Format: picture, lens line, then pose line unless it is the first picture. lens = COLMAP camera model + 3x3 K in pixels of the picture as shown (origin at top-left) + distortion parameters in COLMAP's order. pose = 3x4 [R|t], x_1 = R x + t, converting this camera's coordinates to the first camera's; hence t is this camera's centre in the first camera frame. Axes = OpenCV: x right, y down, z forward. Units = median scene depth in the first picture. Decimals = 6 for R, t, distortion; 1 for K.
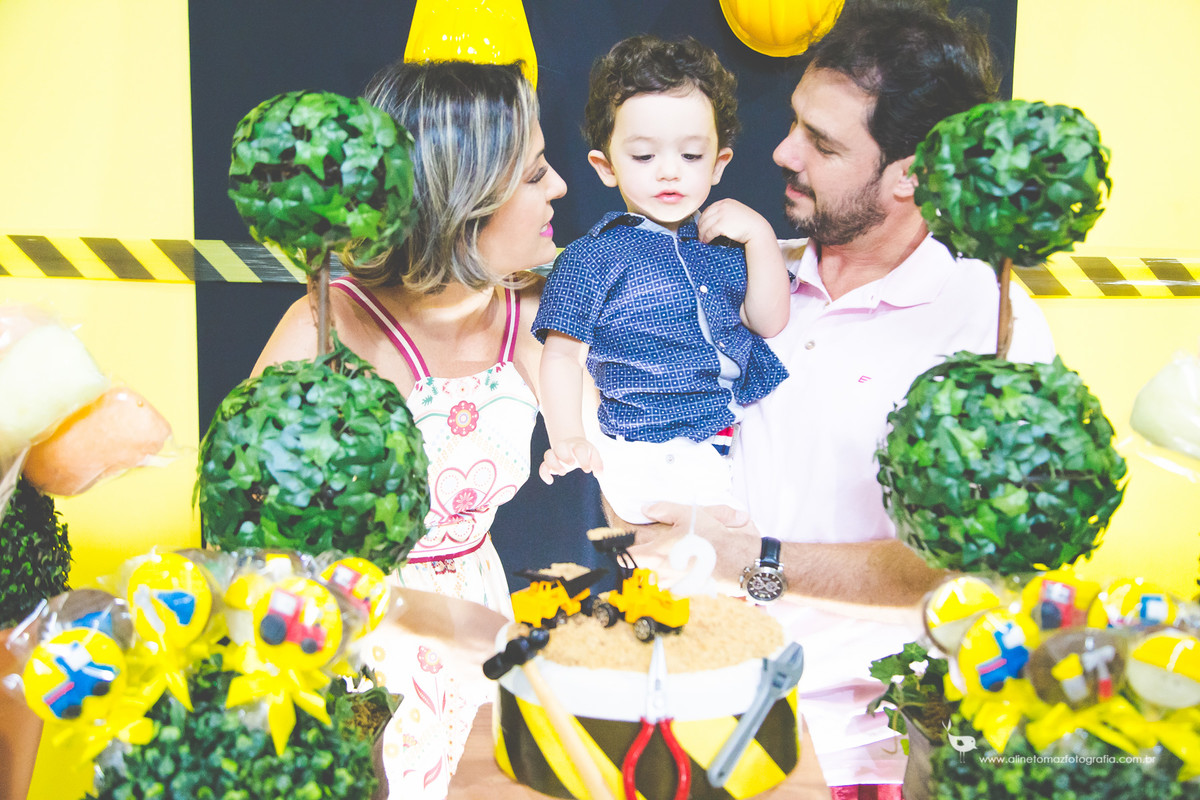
lens RADIAL K [[1177.2, 0, 598.2], [0, 1177.2, 407.4], [0, 0, 1]] dist [0.057744, 0.000000]
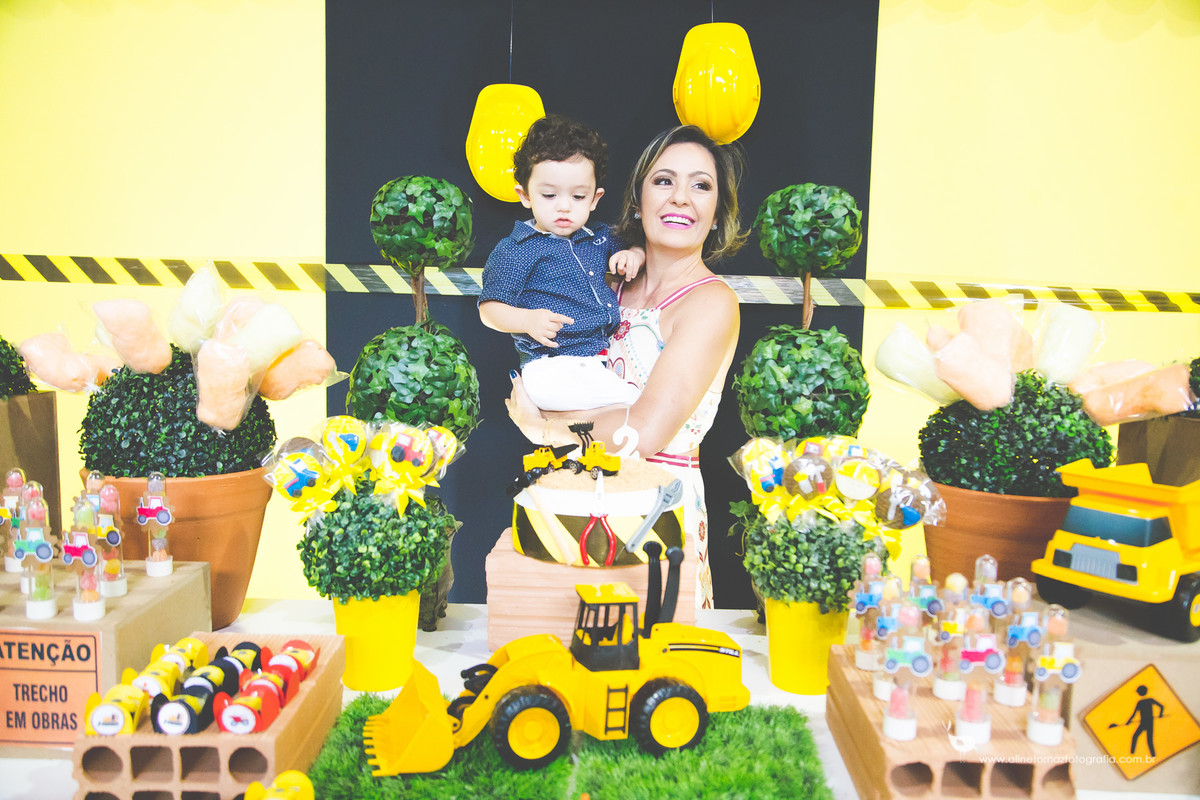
lens RADIAL K [[1002.4, 0, 599.2], [0, 1002.4, 395.1], [0, 0, 1]] dist [-0.001601, 0.001420]
pose [[0.999627, 0.011369, -0.024833, 0.078679], [-0.011849, 0.999744, -0.019291, 0.095378], [0.024608, 0.019578, 0.999505, -0.521417]]
